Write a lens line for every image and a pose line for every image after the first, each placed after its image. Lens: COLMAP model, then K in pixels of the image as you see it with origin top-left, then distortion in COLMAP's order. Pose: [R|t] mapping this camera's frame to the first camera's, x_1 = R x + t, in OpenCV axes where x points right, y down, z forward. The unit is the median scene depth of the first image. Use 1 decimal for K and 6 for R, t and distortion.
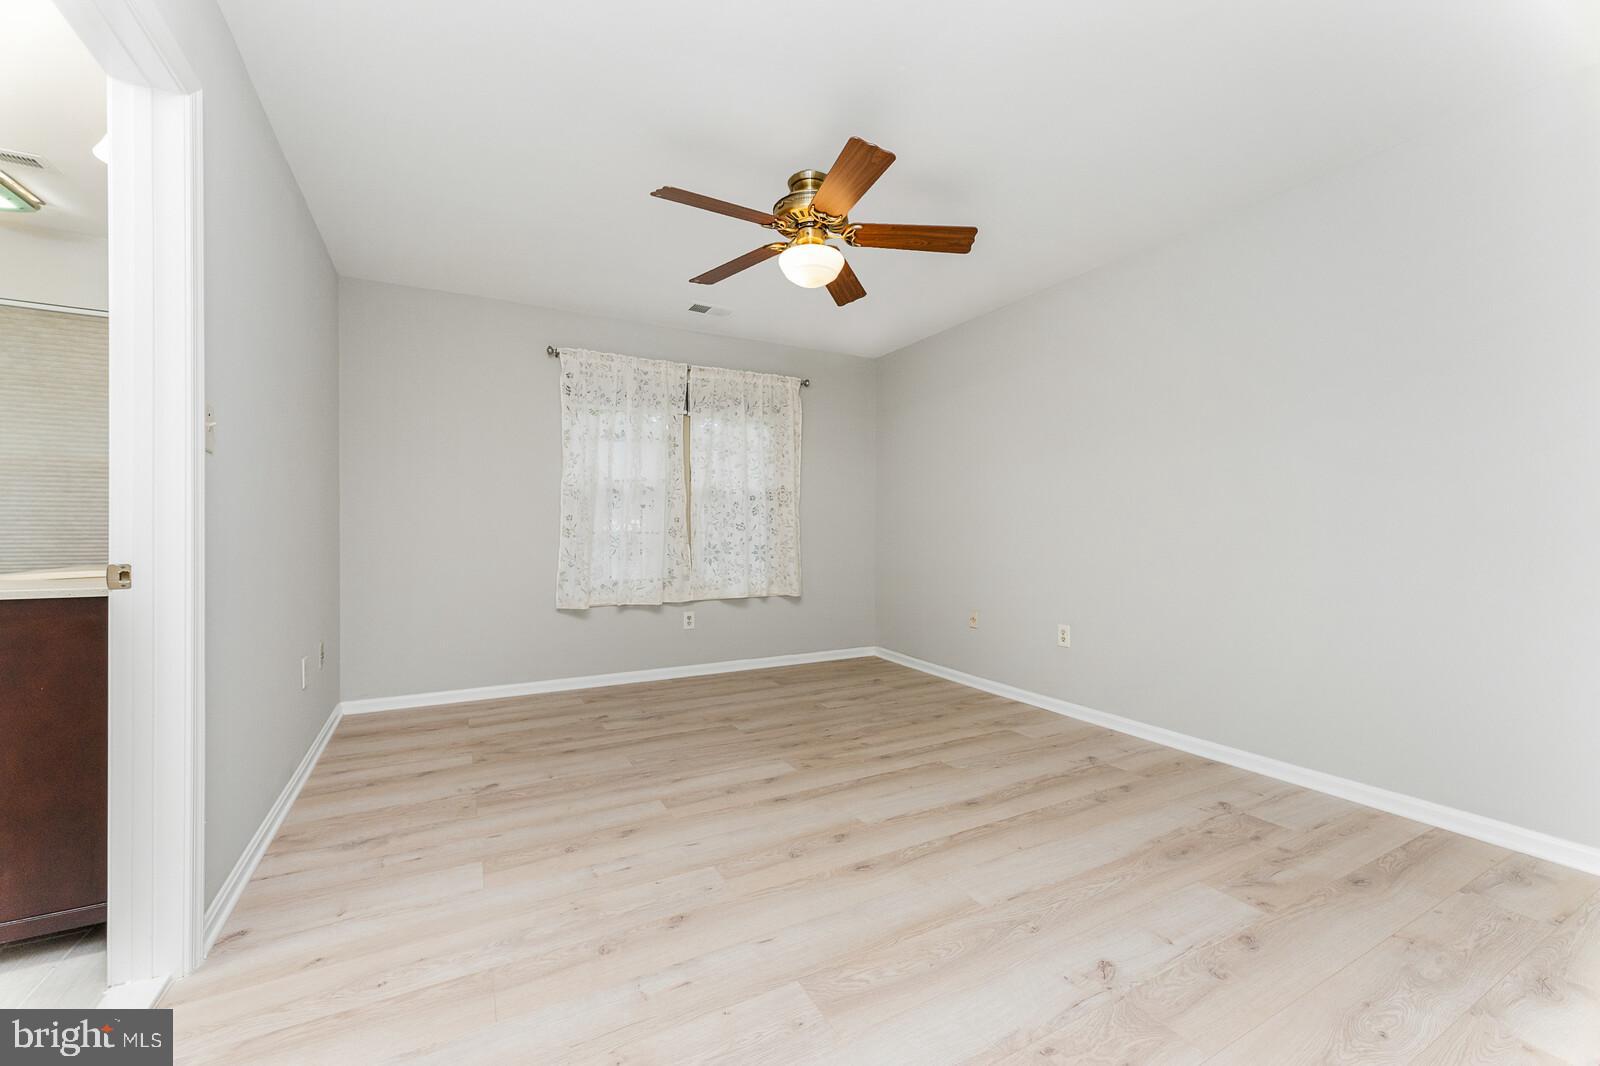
lens RADIAL K [[653.6, 0, 803.5], [0, 653.6, 502.7], [0, 0, 1]] dist [-0.000032, -0.000044]
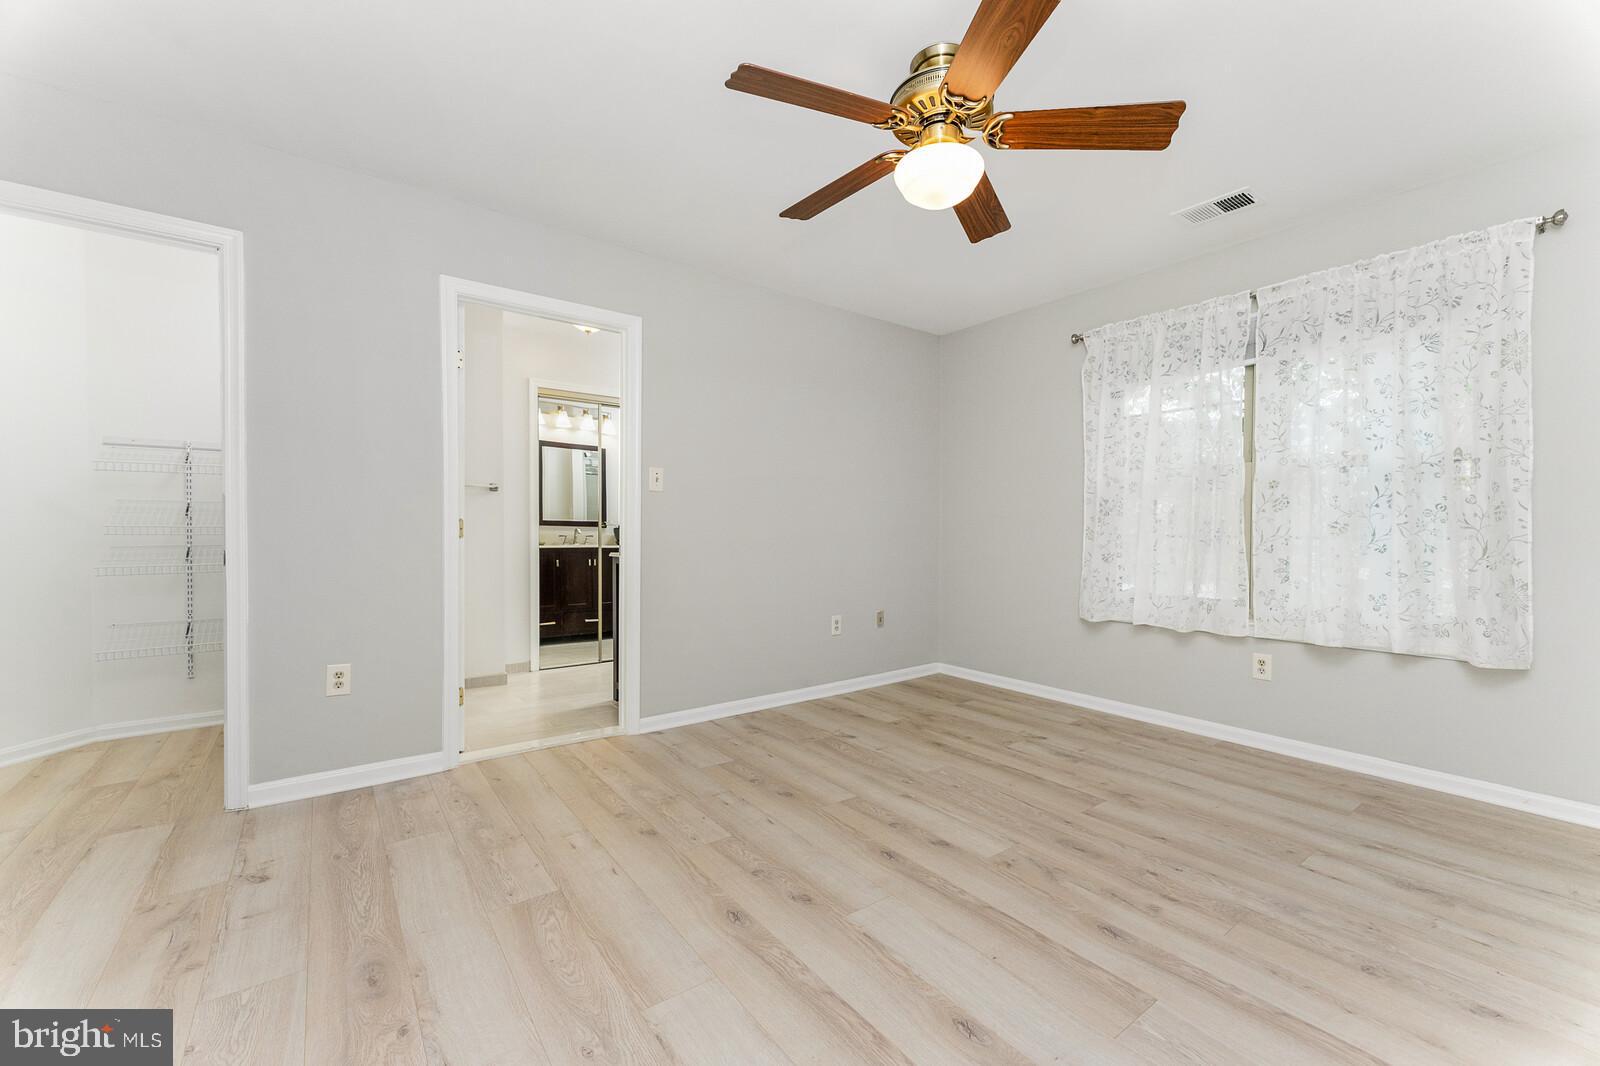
lens RADIAL K [[655.0, 0, 804.6], [0, 655.0, 526.1], [0, 0, 1]] dist [-0.001506, -0.000262]
pose [[0.131171, -0.004296, -0.991350, 0.634164], [0.035920, 0.999355, 0.000422, 0.024708], [0.990709, -0.035665, 0.131241, 0.647596]]
